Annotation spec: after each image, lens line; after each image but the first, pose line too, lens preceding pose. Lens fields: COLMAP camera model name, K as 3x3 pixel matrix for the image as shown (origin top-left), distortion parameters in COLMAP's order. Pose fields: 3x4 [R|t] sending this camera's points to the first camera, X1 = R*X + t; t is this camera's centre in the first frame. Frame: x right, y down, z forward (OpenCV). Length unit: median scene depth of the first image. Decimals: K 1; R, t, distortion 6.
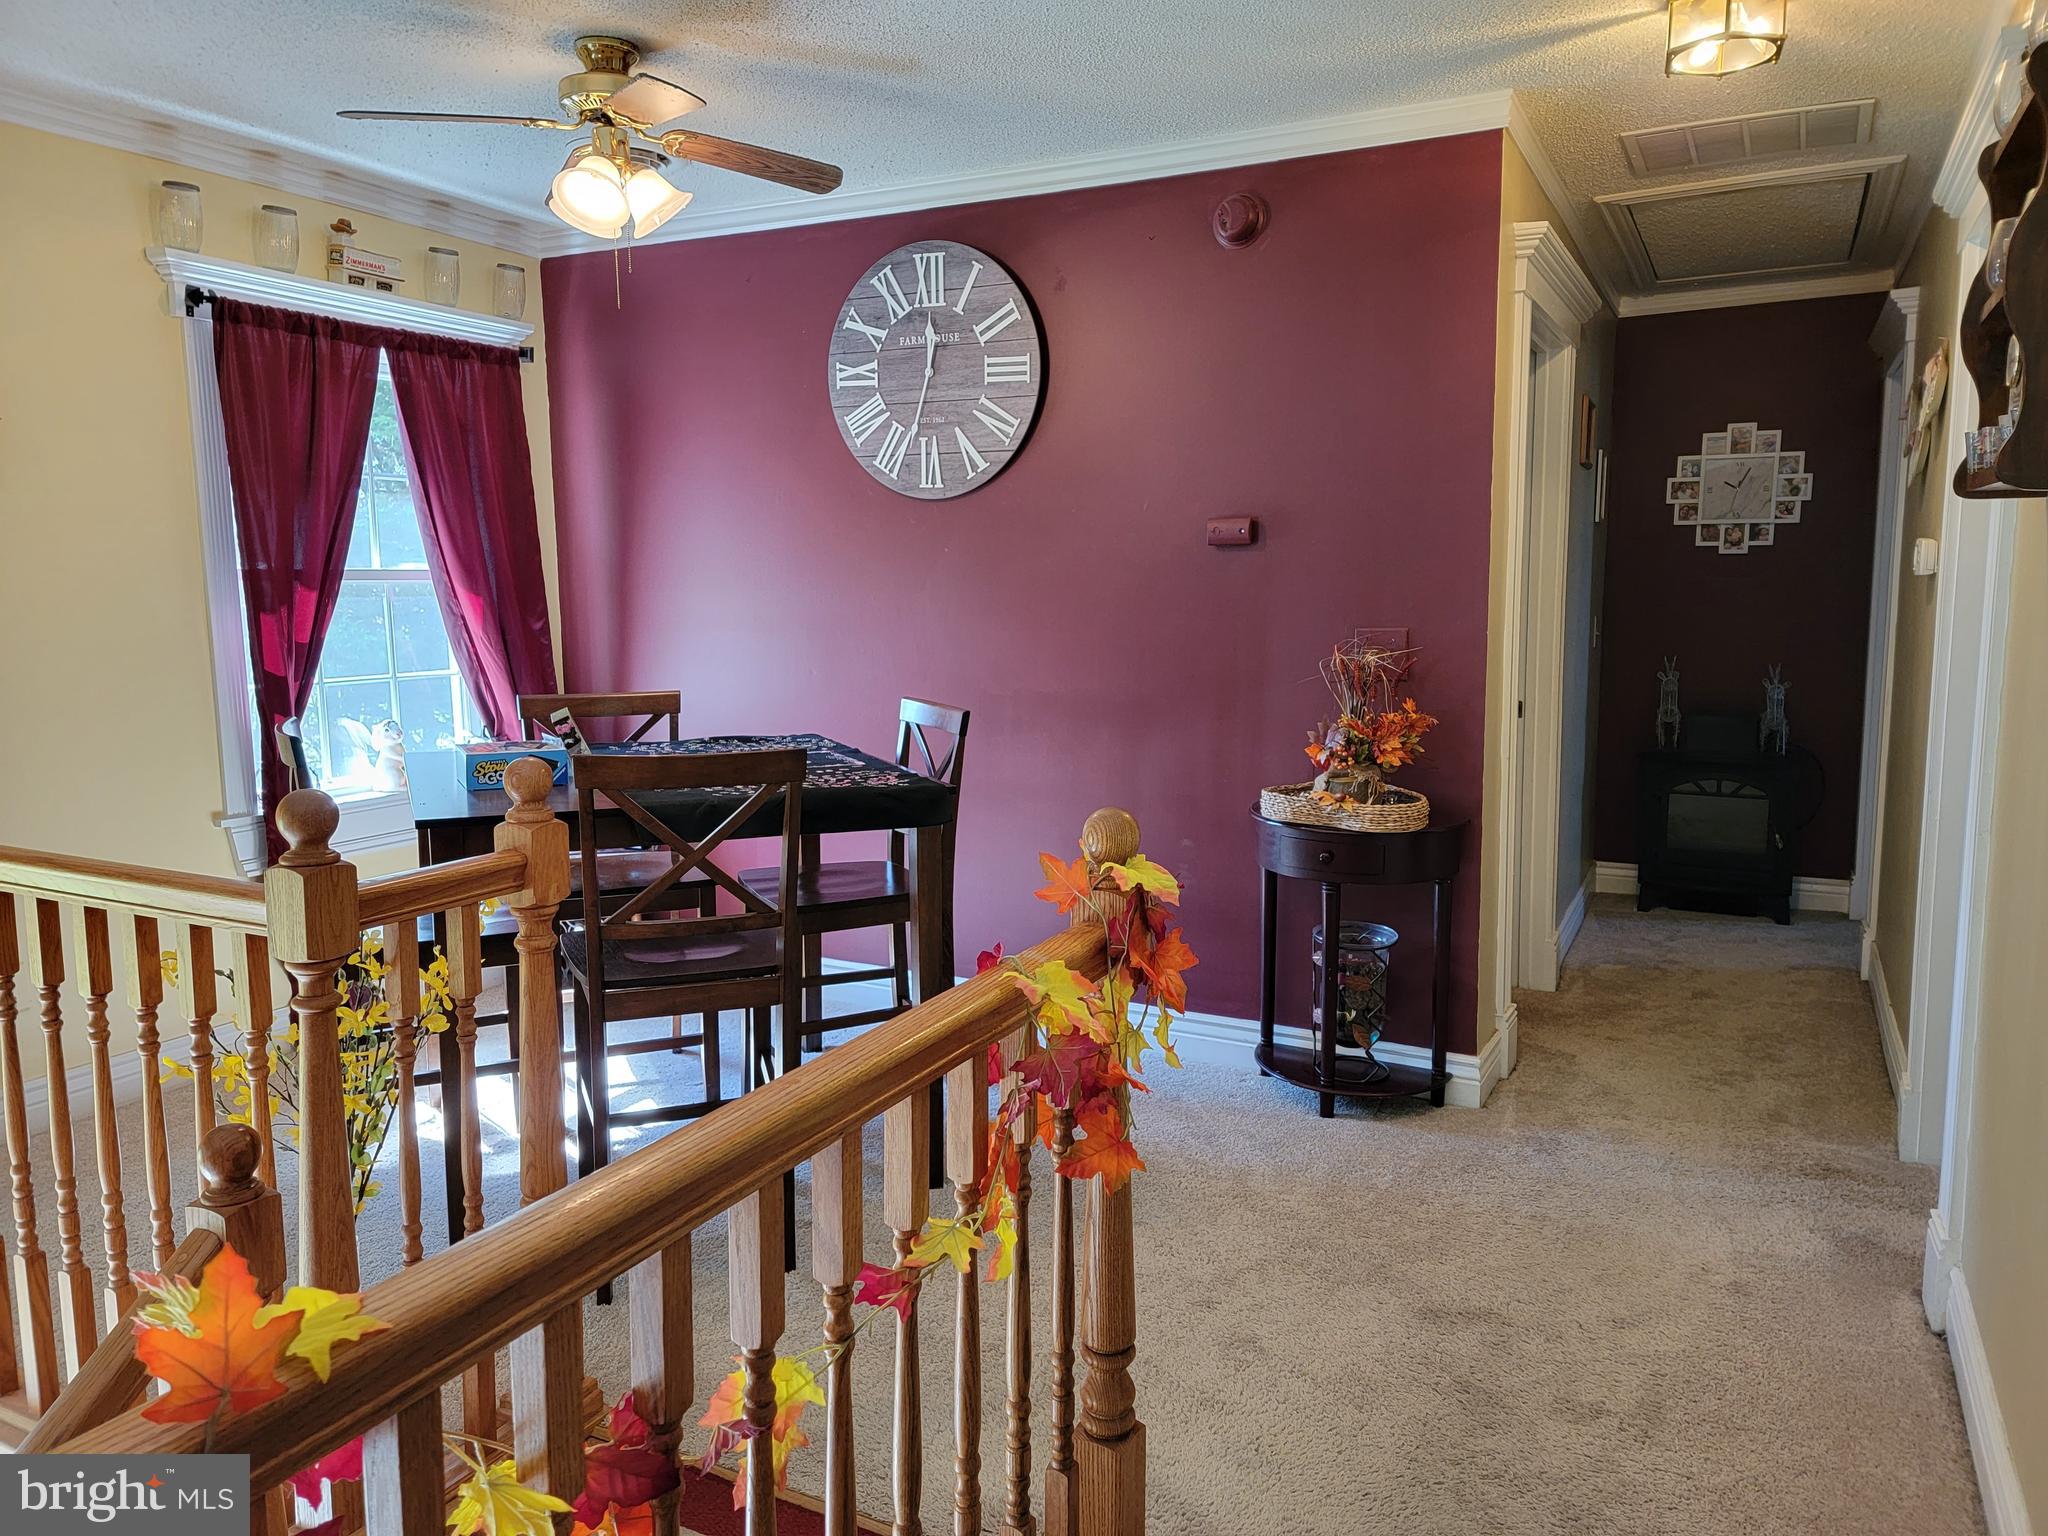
lens RADIAL K [[1435.1, 0, 1047.3], [0, 1435.1, 759.4], [0, 0, 1]] dist [0.070875, -0.054924]
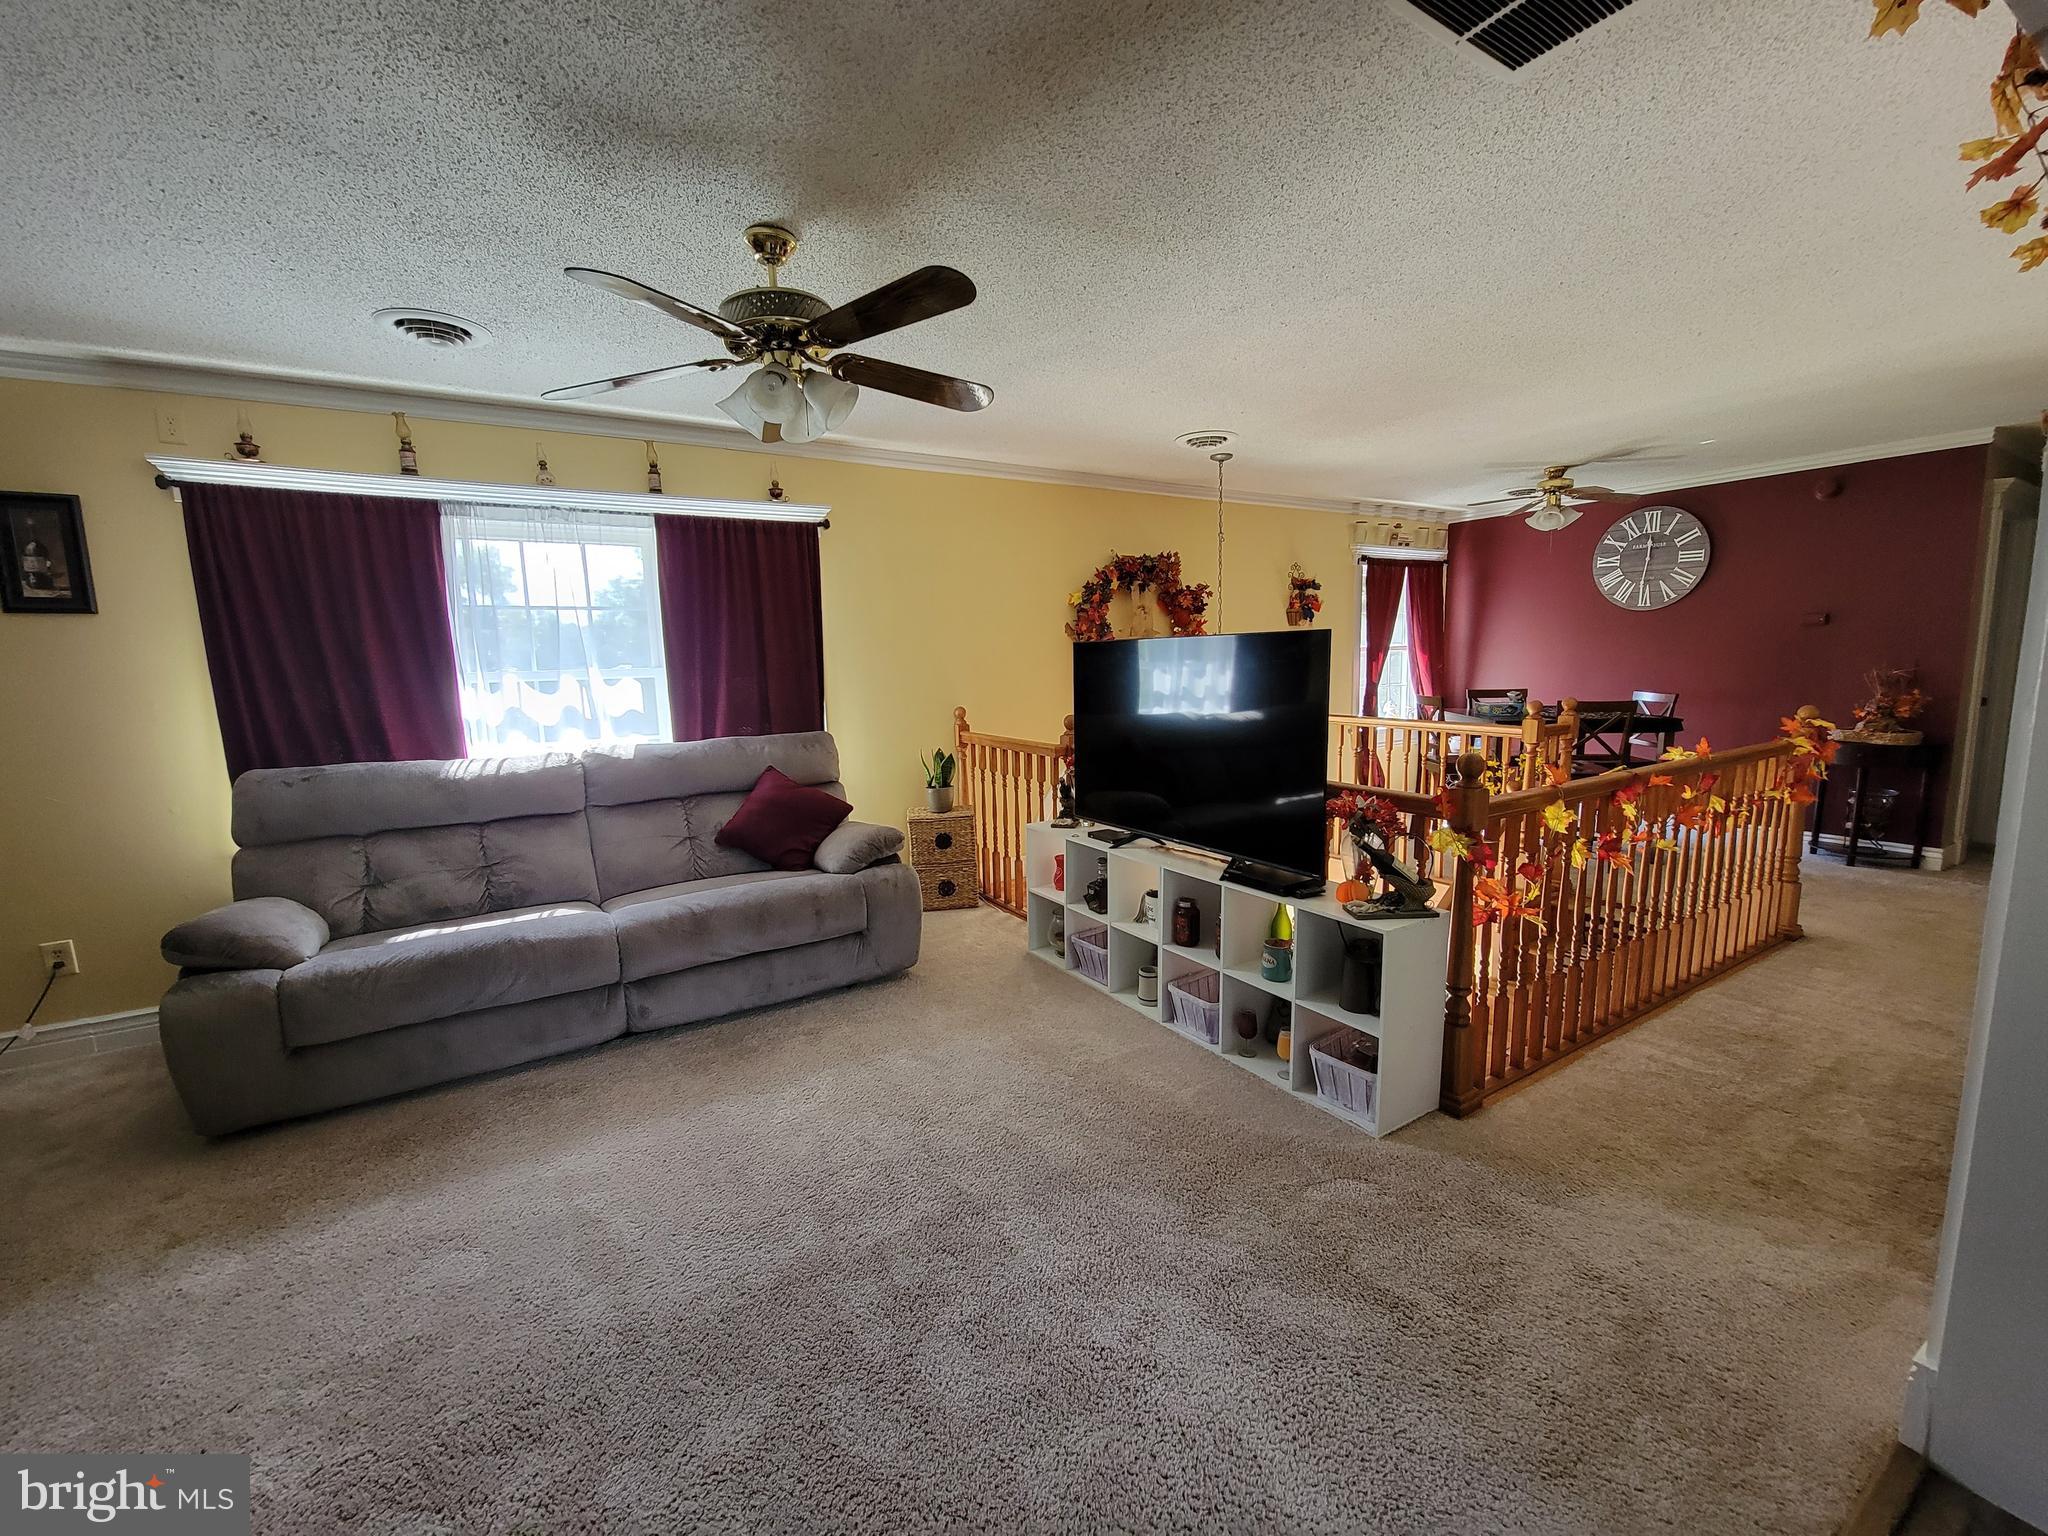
lens RADIAL K [[838.5, 0, 1019.7], [0, 838.5, 778.4], [0, 0, 1]] dist [0.017638, -0.009370]
pose [[0.854666, 0.057948, -0.515934, -0.236356], [-0.044223, 0.998265, 0.038864, 0.096702], [0.517291, -0.010399, 0.855746, -0.796564]]
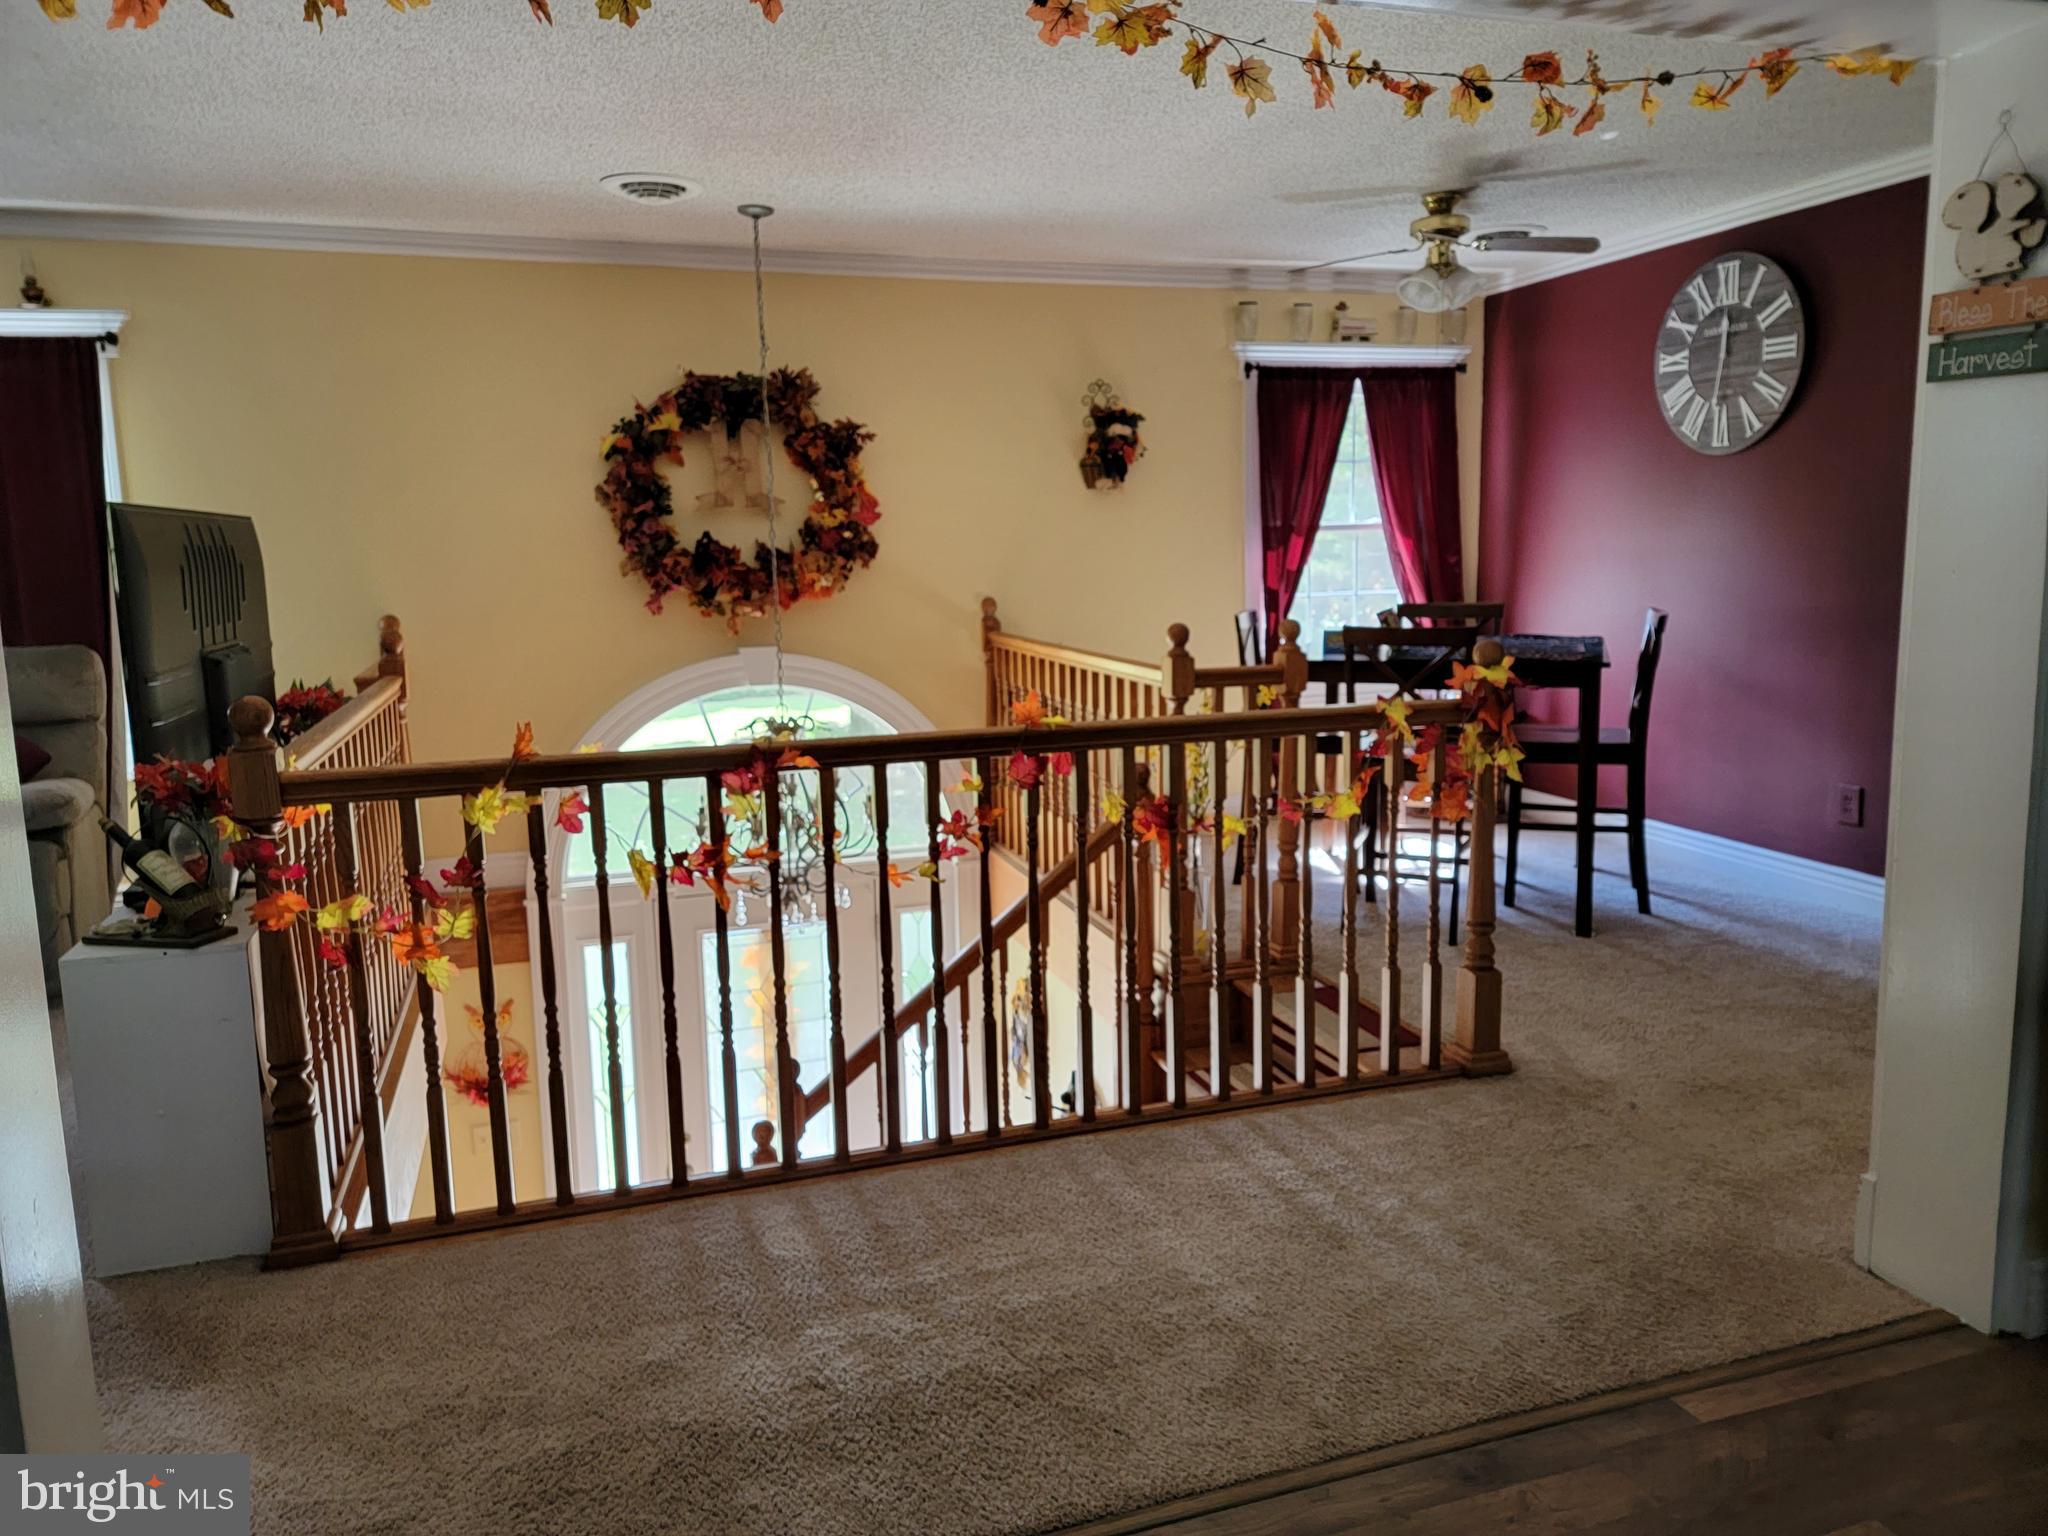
lens RADIAL K [[1435.1, 0, 1047.3], [0, 1435.1, 759.4], [0, 0, 1]] dist [0.070875, -0.054924]
pose [[0.713587, 0.092984, -0.694368, 0.428285], [-0.068677, 0.995663, 0.062753, 0.049069], [0.697192, 0.002907, 0.716878, -0.348756]]
